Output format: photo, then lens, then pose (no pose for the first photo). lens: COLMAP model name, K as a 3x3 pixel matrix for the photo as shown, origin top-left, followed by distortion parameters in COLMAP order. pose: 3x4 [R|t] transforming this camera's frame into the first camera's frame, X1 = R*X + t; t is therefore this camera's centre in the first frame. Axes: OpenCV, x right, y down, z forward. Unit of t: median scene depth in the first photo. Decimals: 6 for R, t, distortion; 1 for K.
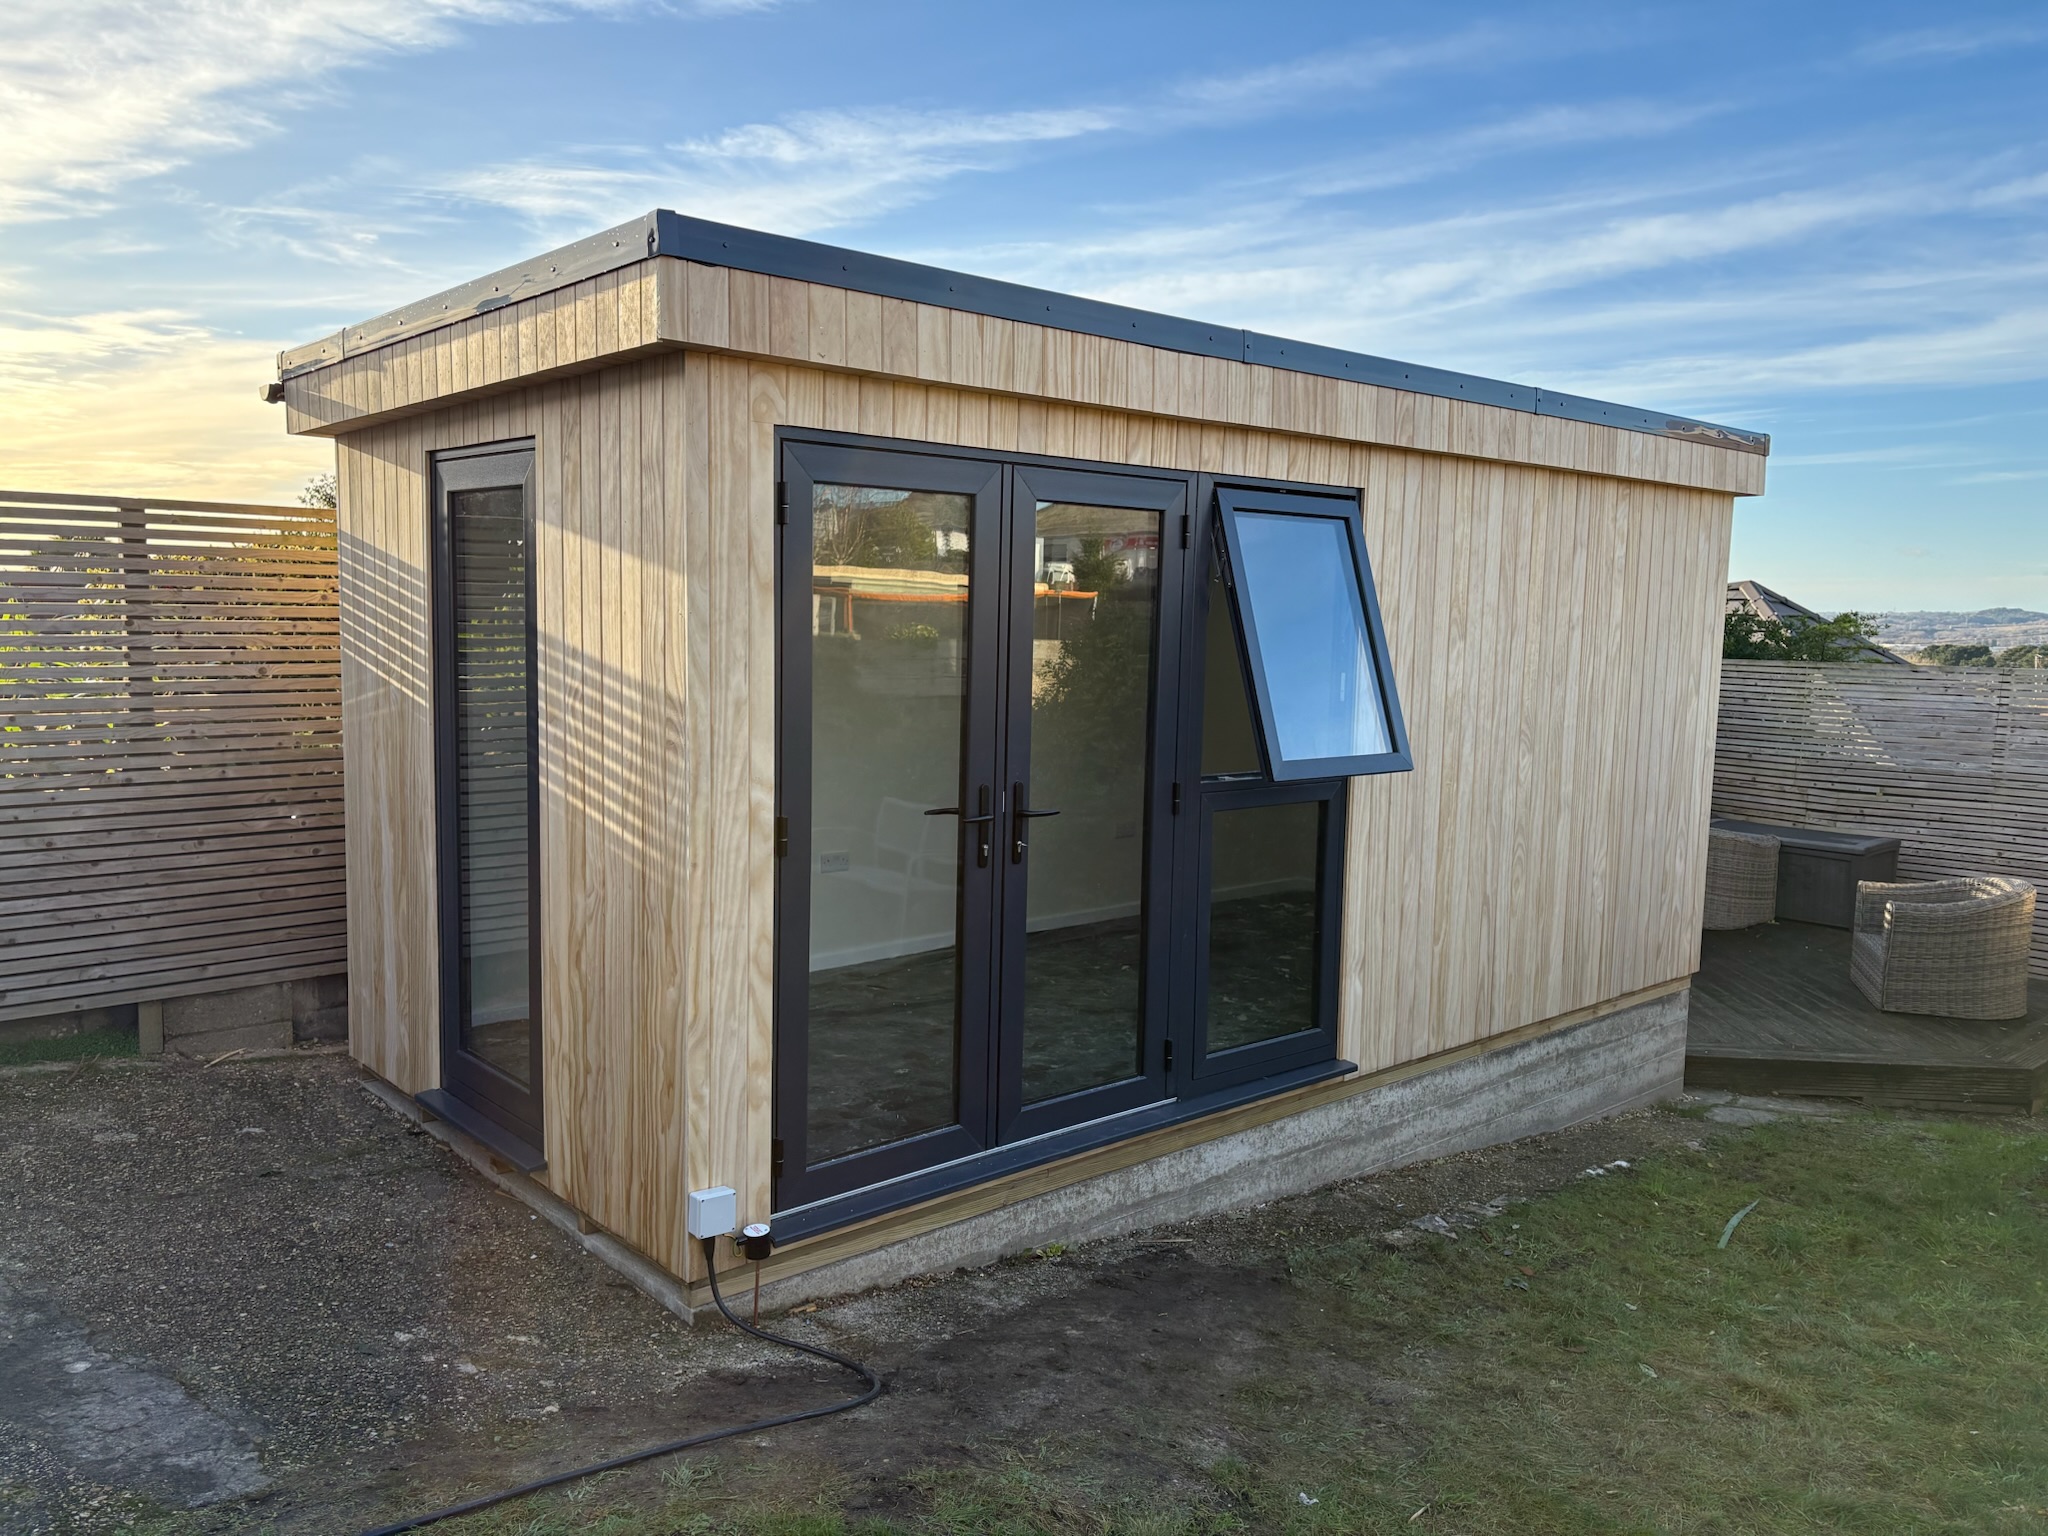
lens RADIAL K [[1532.0, 0, 1010.2], [0, 1532.0, 764.3], [0, 0, 1]] dist [0.042553, -0.038076]
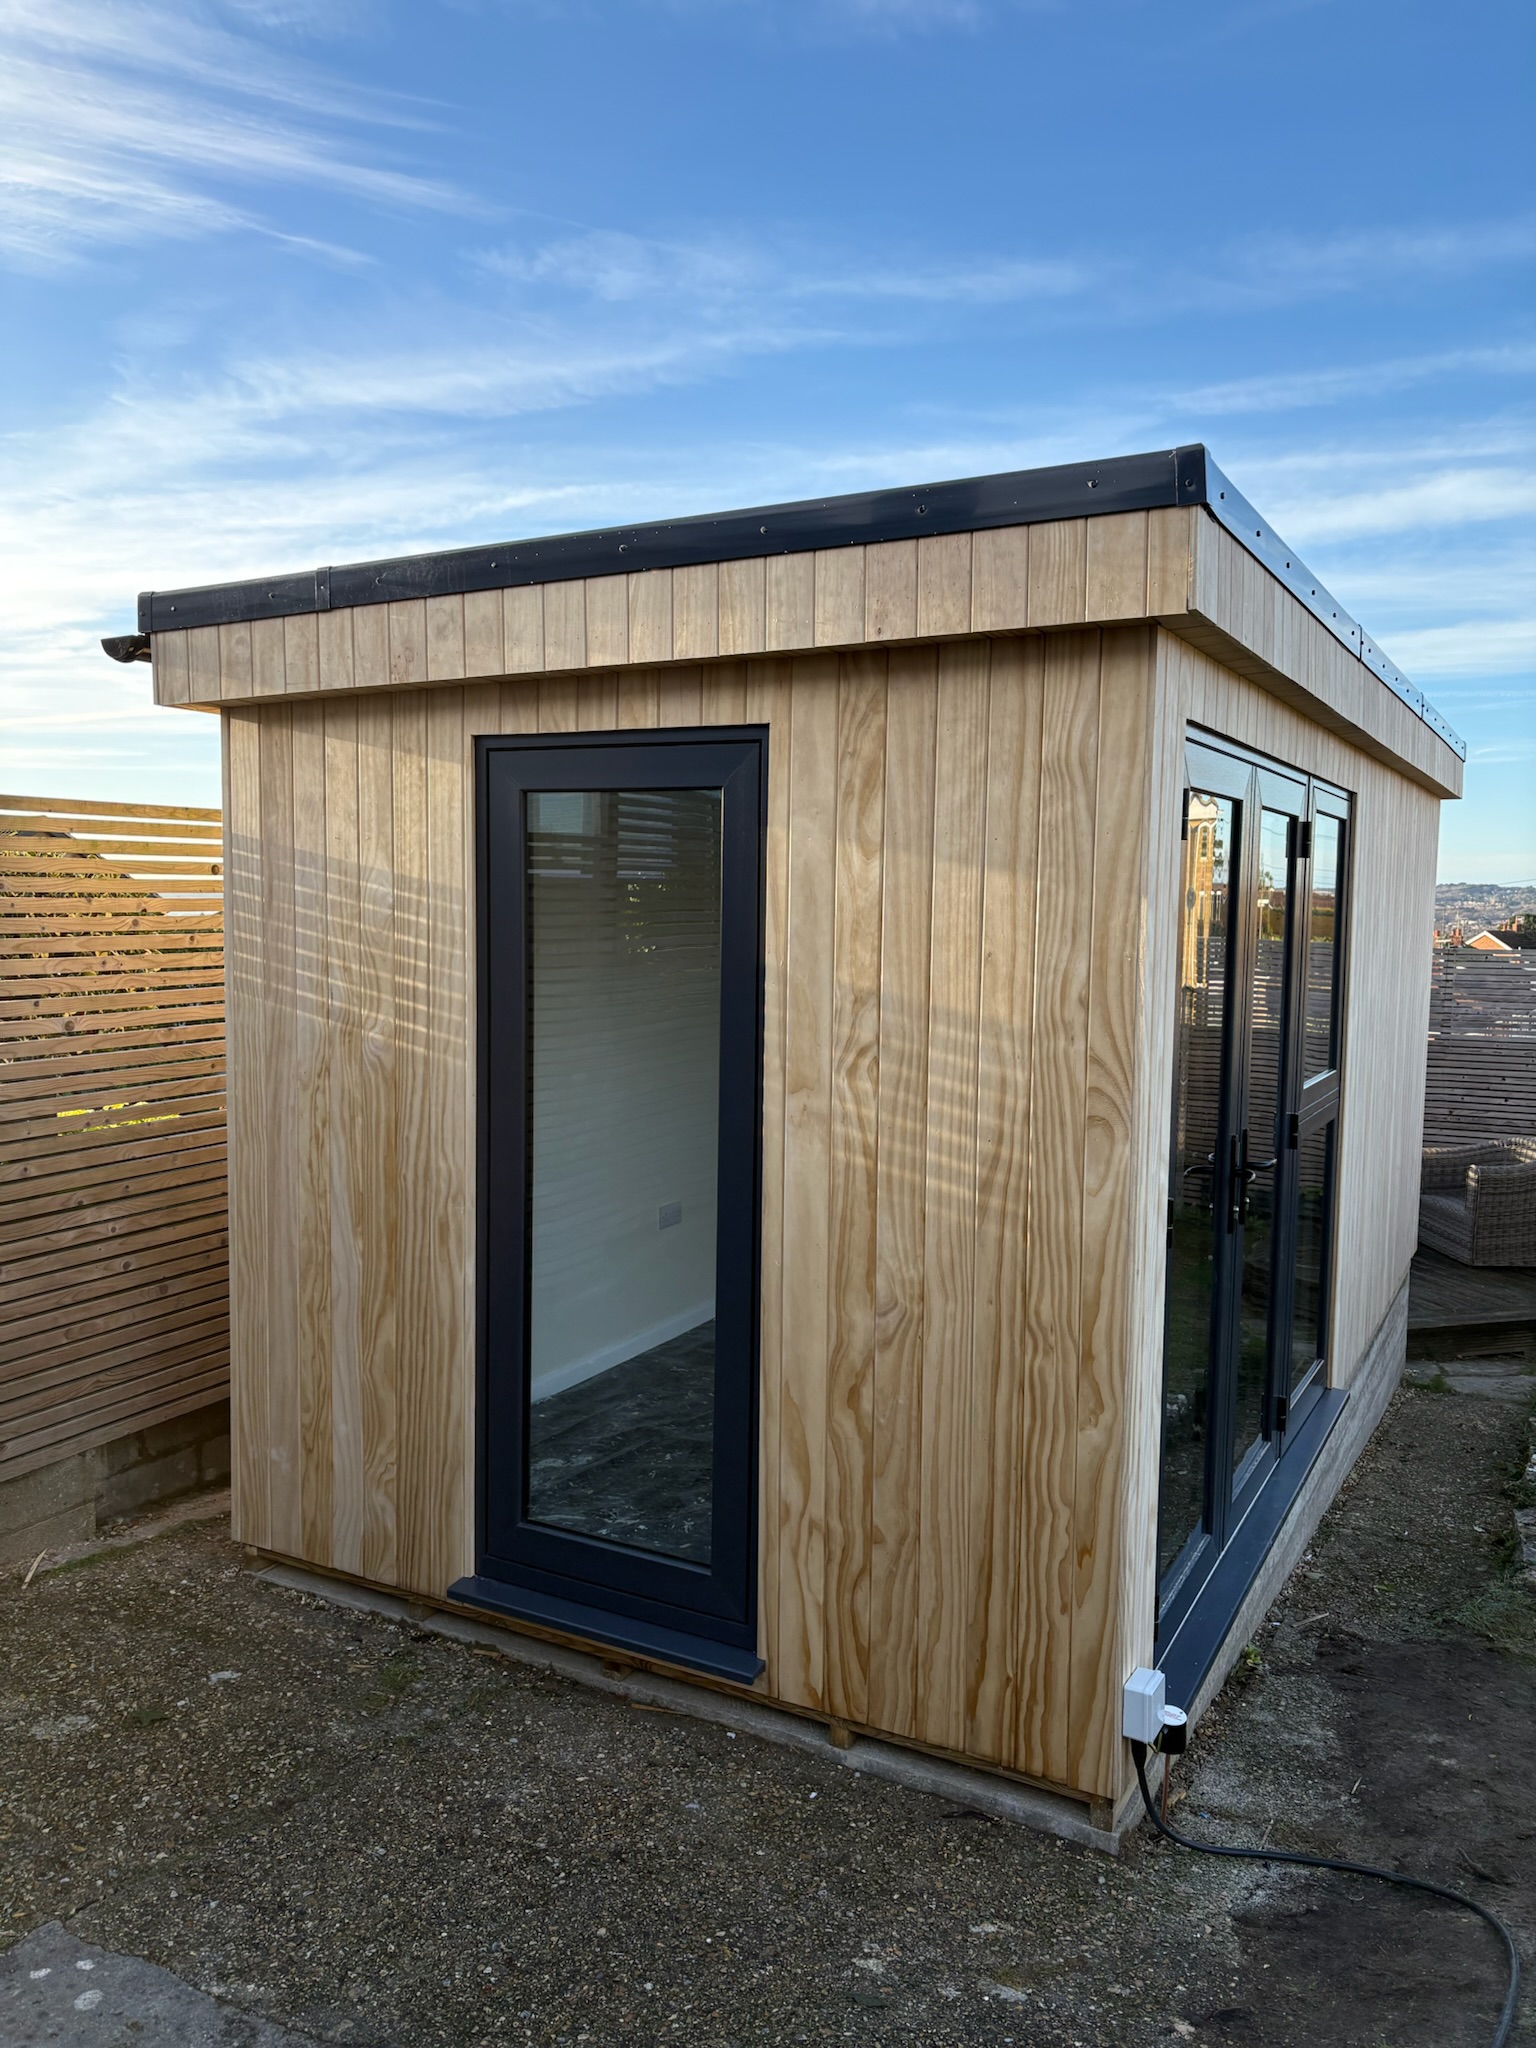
lens RADIAL K [[1532.0, 0, 738.5], [0, 1532.0, 1012.9], [0, 0, 1]] dist [0.042553, -0.038076]
pose [[0.940261, -0.037150, 0.338421, -0.528226], [0.044237, 0.998933, -0.013251, -0.052516], [-0.337567, 0.027430, 0.940902, 0.254489]]
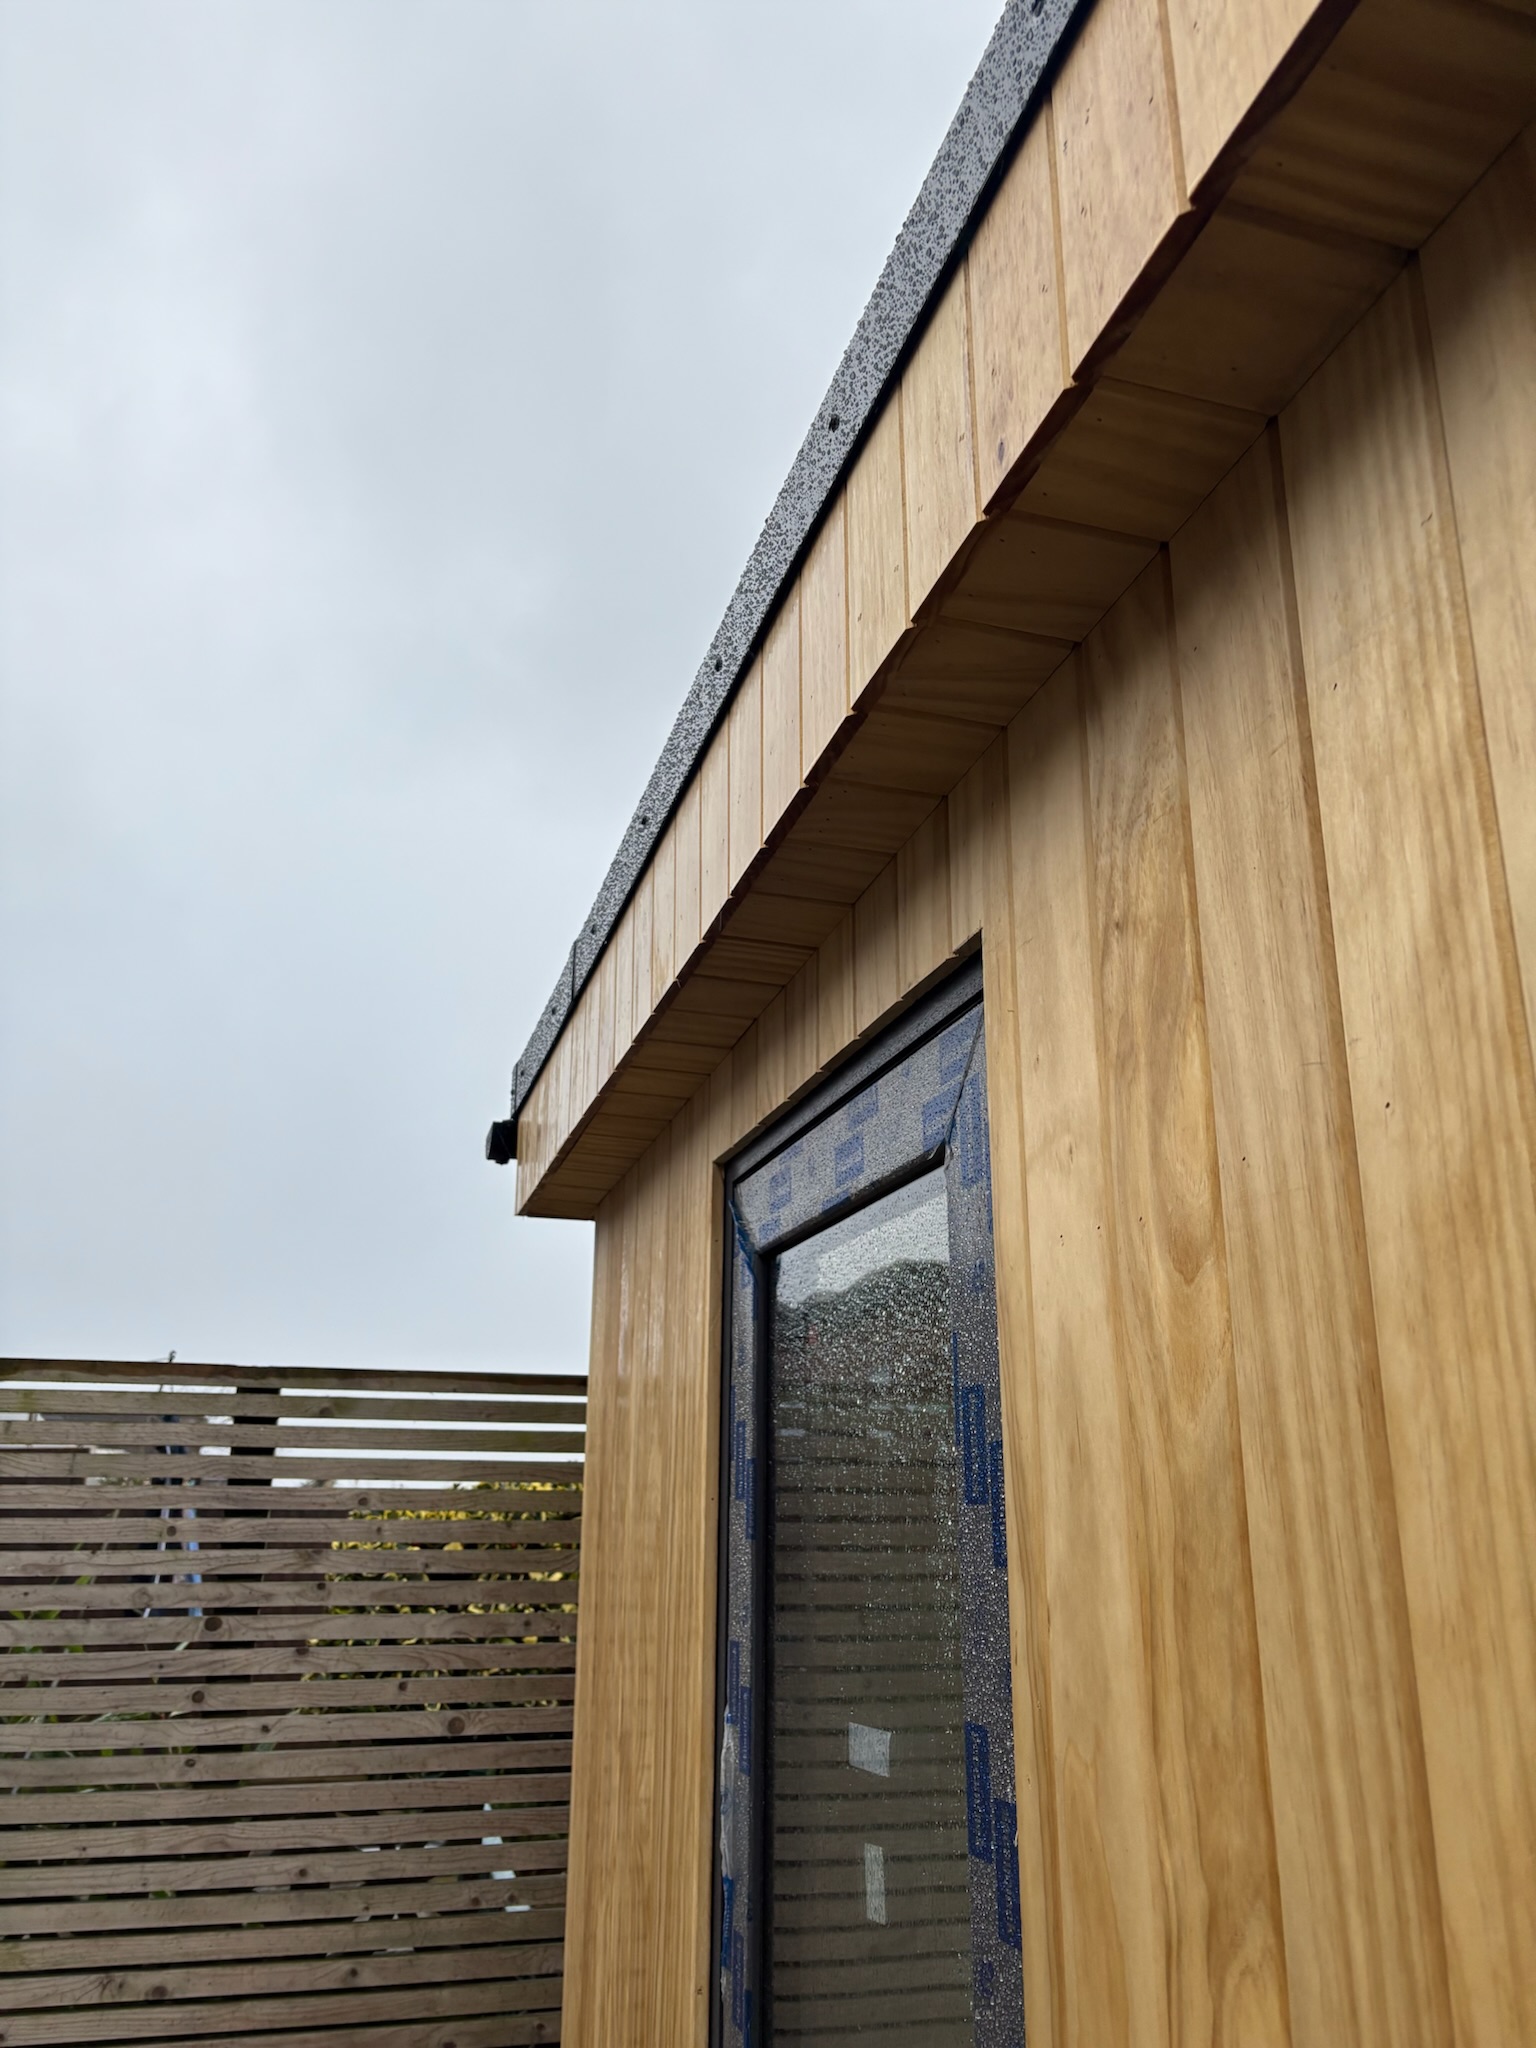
lens RADIAL K [[1532.0, 0, 770.5], [0, 1532.0, 1017.0], [0, 0, 1]] dist [0.042553, -0.038076]
pose [[0.905408, -0.154213, -0.395543, -0.214840], [-0.022825, 0.912663, -0.408074, -0.082257], [0.423928, 0.378502, 0.822813, 0.694531]]
